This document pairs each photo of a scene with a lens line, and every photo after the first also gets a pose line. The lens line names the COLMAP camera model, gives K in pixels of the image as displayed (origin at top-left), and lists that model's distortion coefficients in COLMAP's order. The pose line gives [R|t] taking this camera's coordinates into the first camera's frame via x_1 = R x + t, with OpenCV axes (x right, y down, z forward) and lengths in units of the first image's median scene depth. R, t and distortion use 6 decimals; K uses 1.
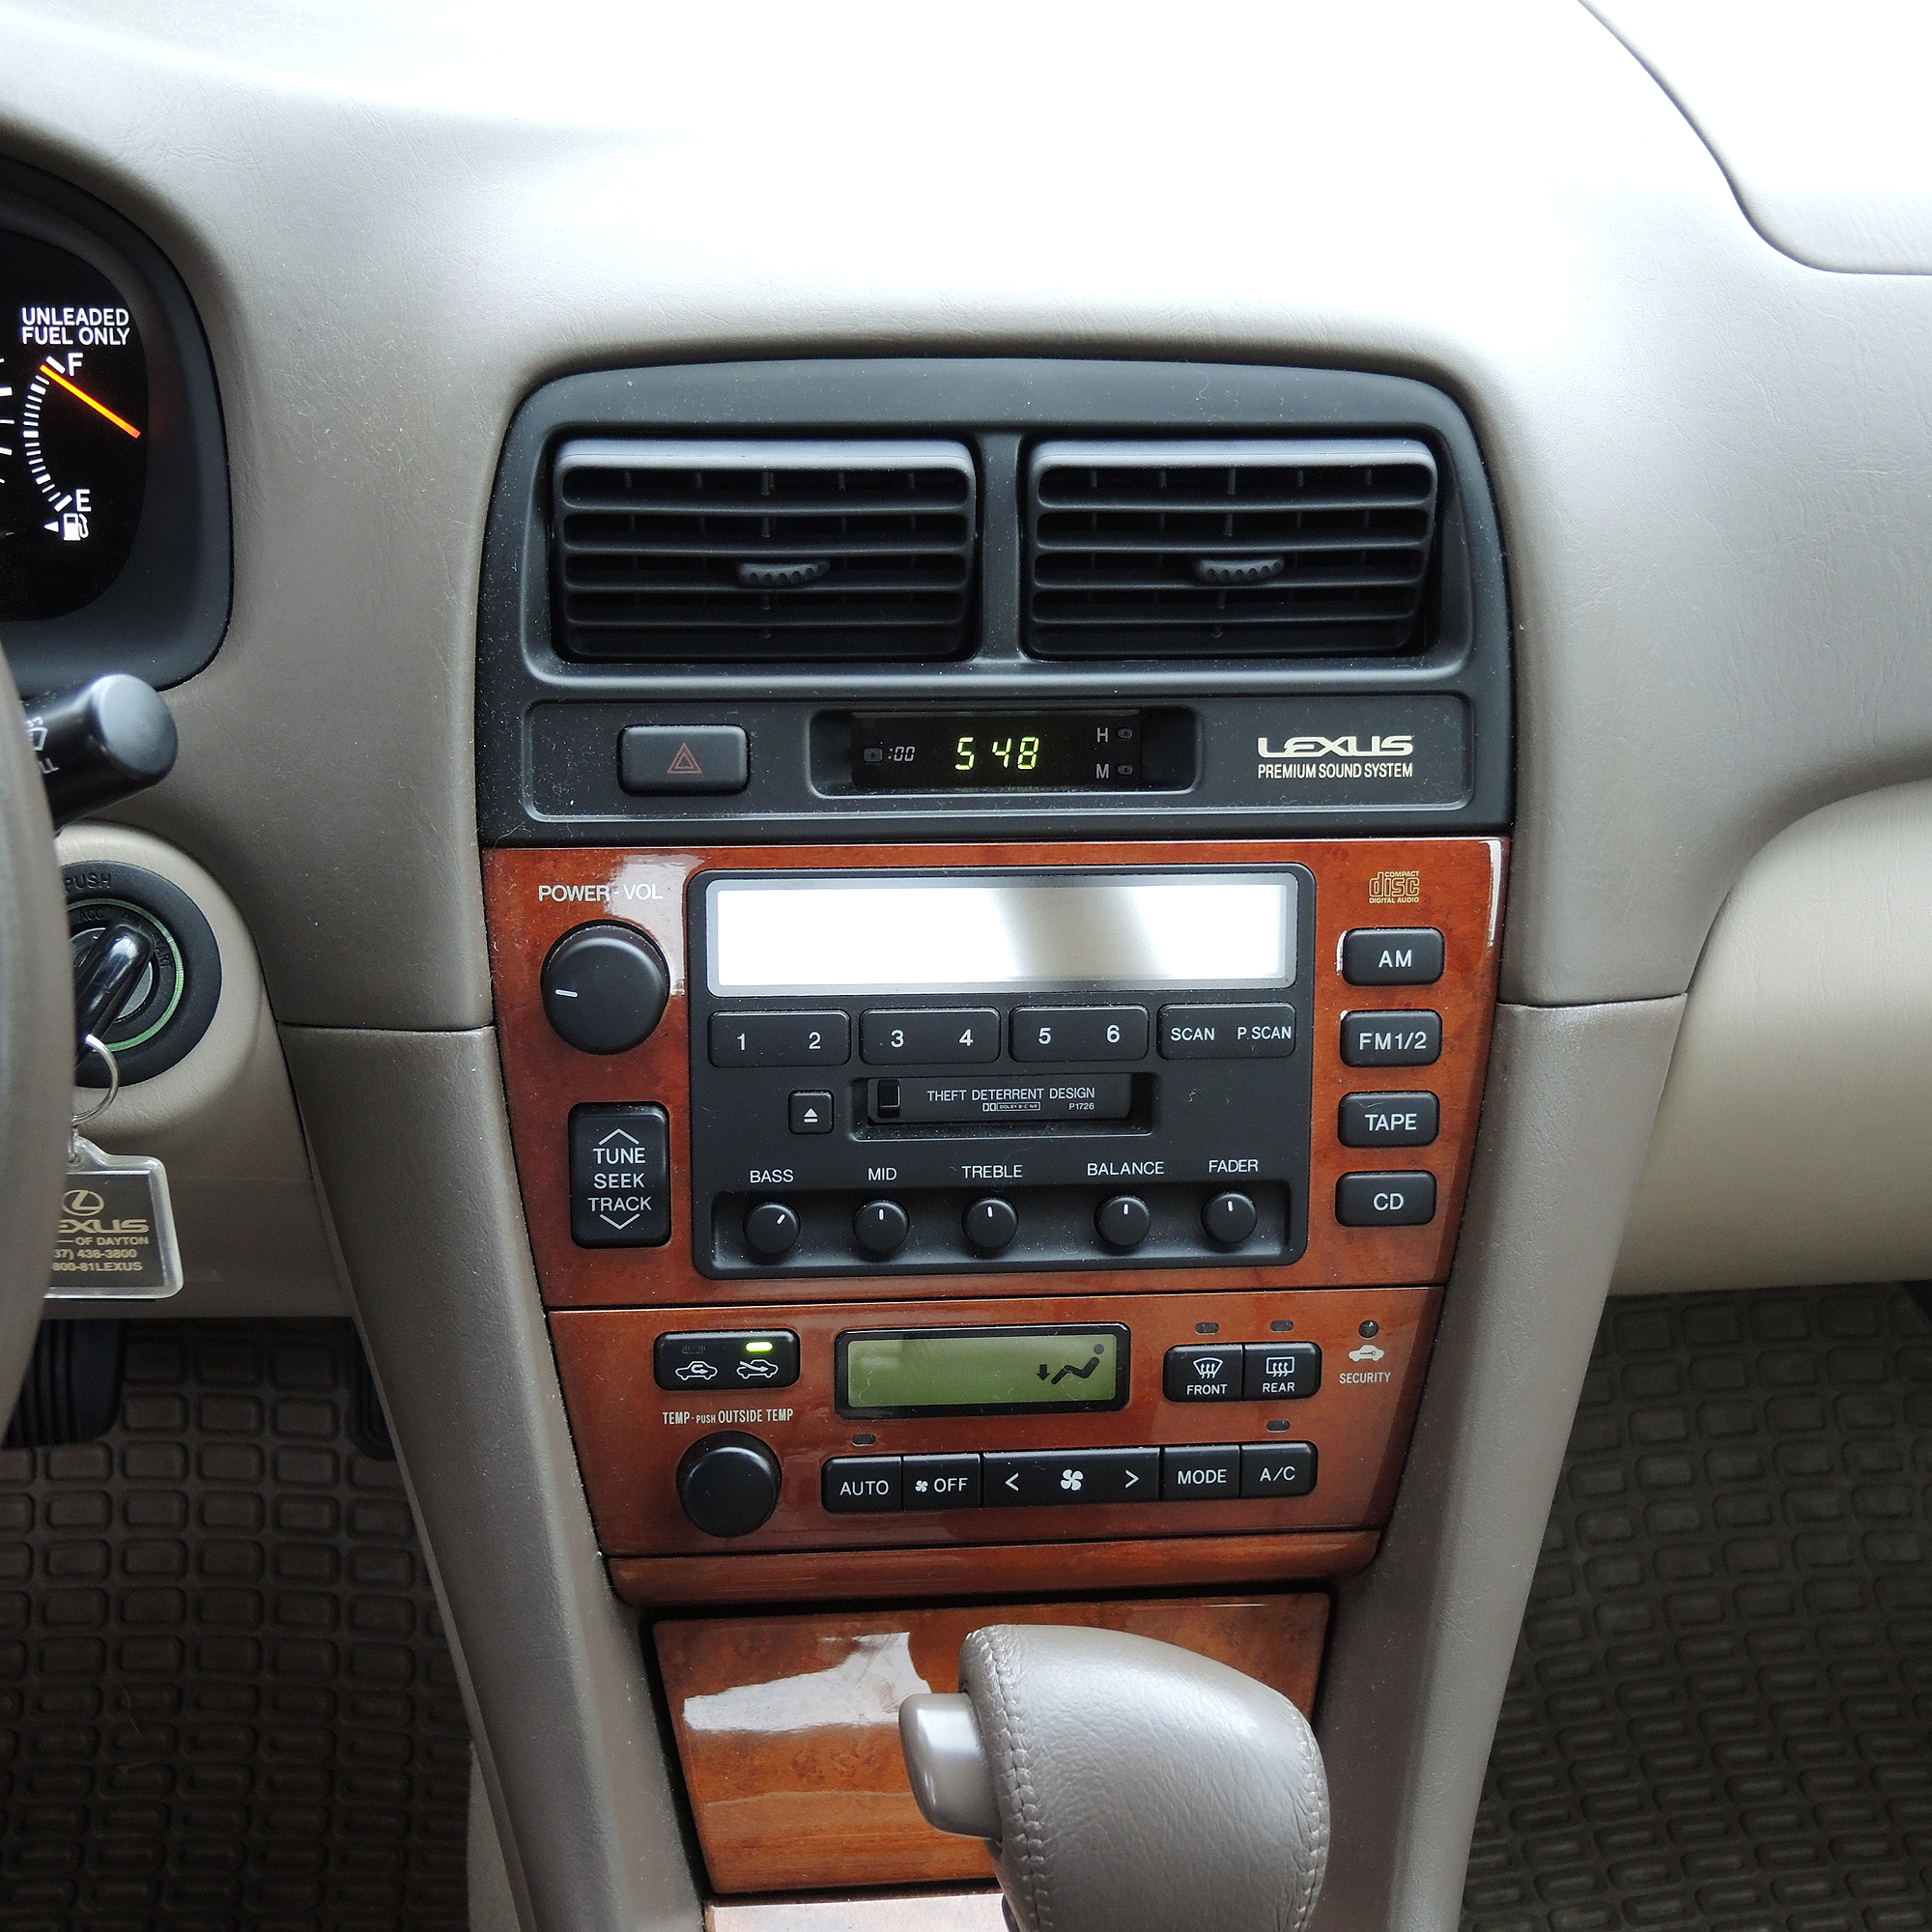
lens RADIAL K [[2738.5, 0, 966.2], [0, 2738.5, 959.4], [0, 0, 1]] dist [0.010623, 0.000000]
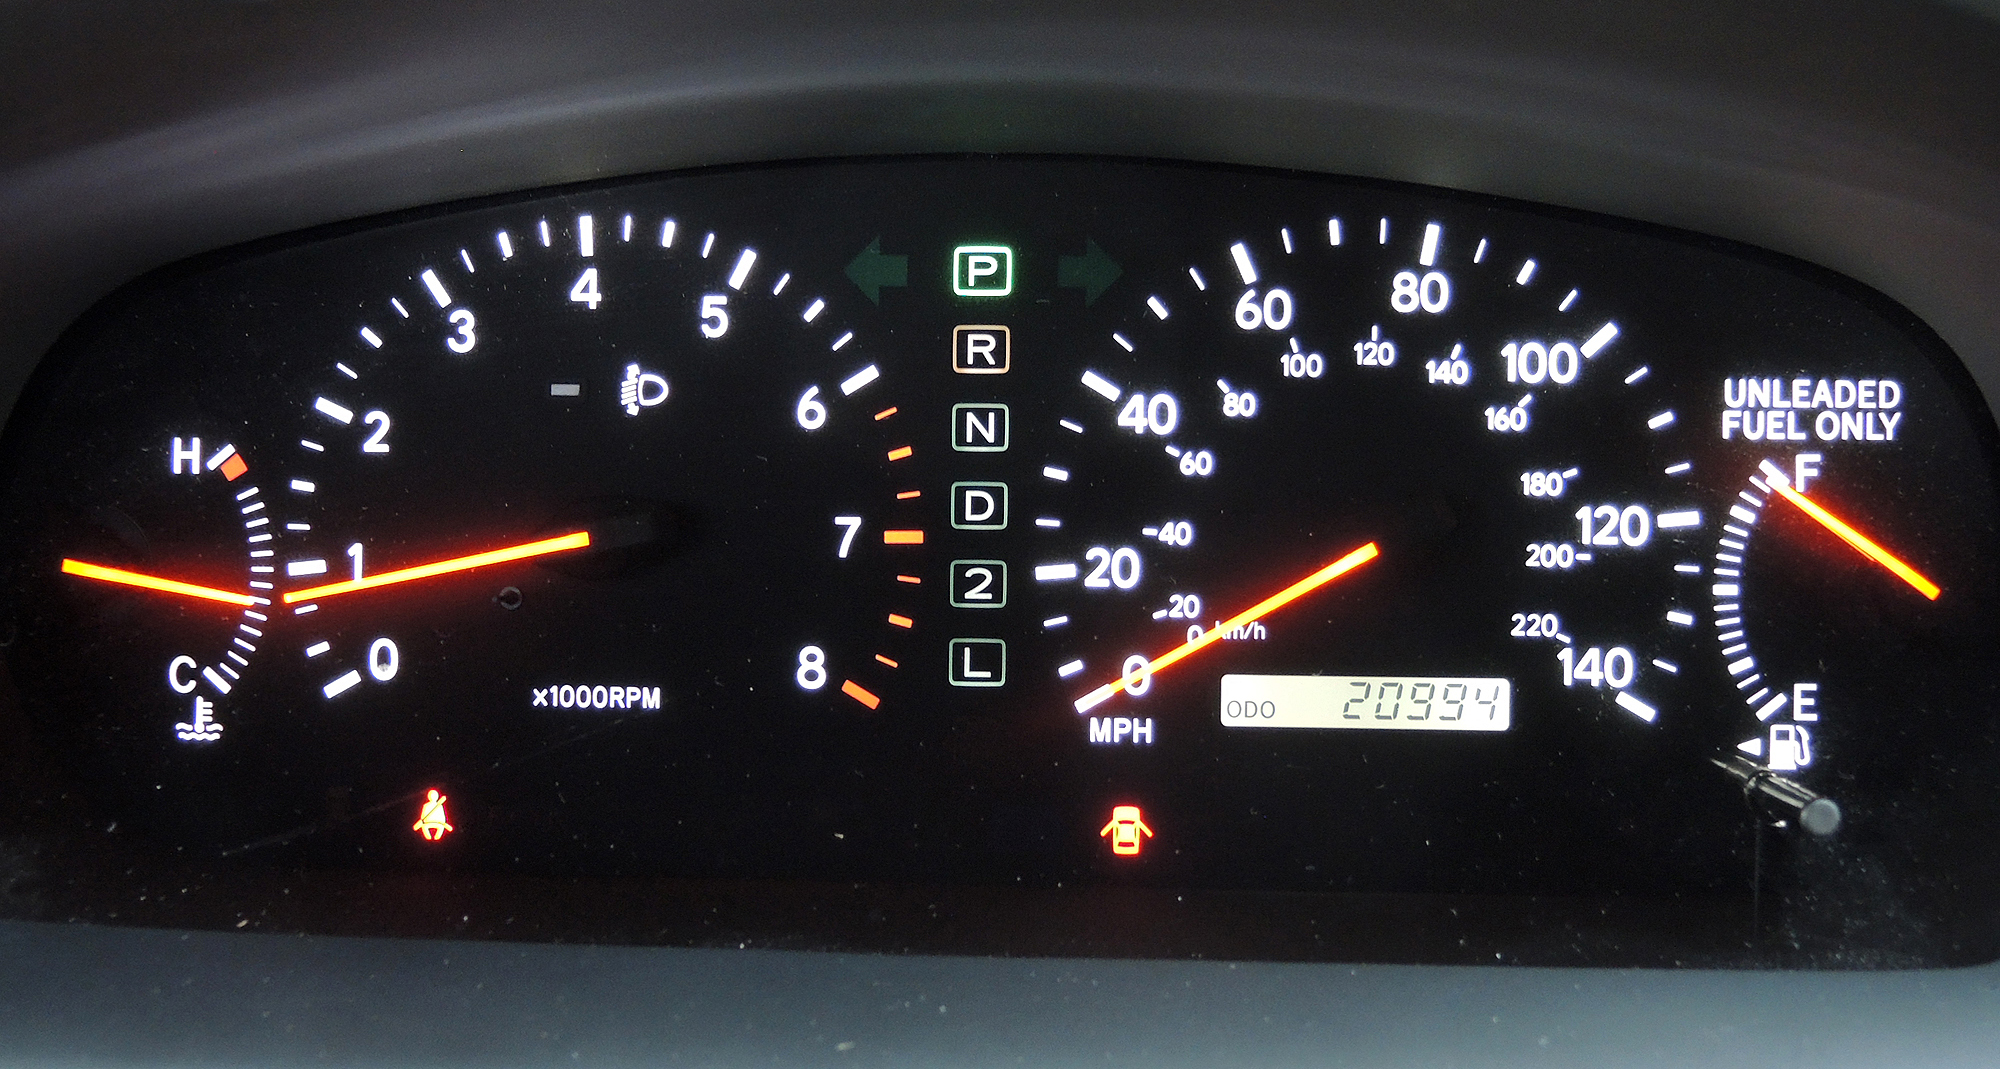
lens RADIAL K [[1606.2, 0, 1002.8], [0, 1606.2, 520.9], [0, 0, 1]] dist [-0.037299, 0.032864]
pose [[0.986704, 0.007162, -0.162372, -0.470723], [-0.035453, 0.984455, -0.172022, -0.152597], [0.158616, 0.175491, 0.971619, 0.690513]]
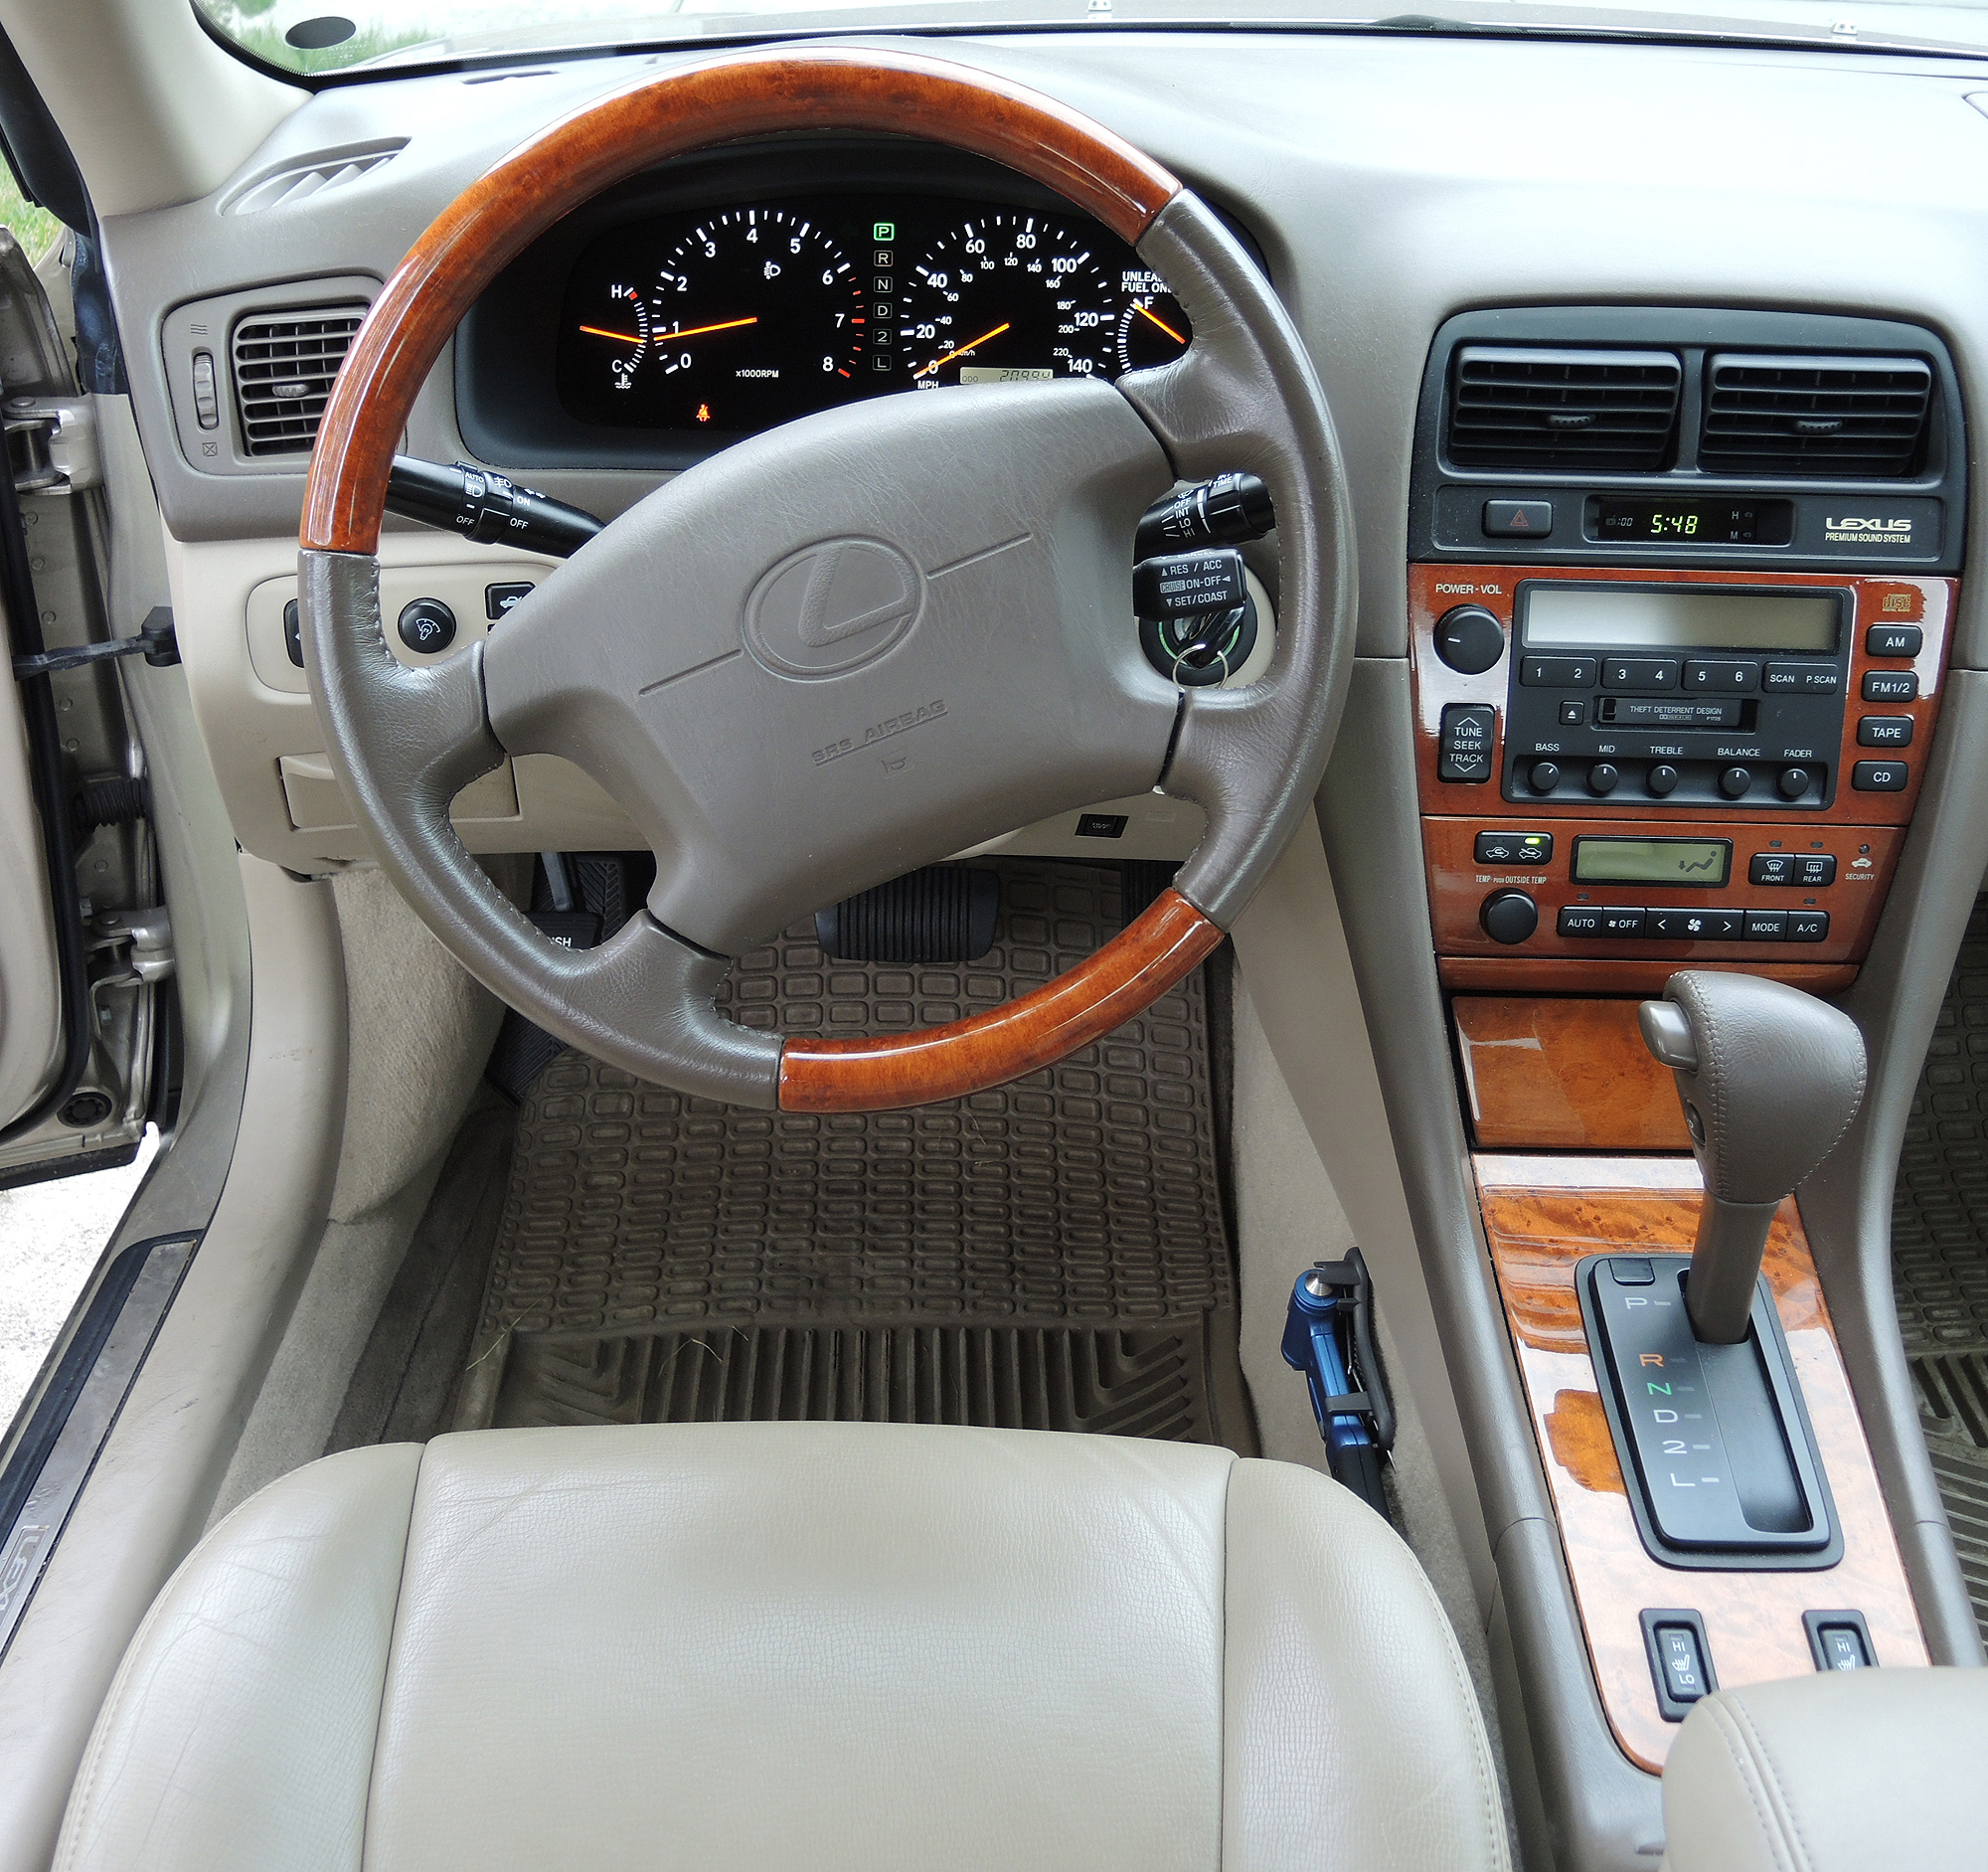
lens RADIAL K [[2210.7, 0, 973.0], [0, 2210.7, 872.7], [0, 0, 1]] dist [-0.059252, 0.000000]
pose [[0.992950, 0.041056, -0.111197, -0.281326], [-0.037452, 0.998709, 0.034306, 0.124494], [0.112462, -0.029900, 0.993206, -0.514849]]
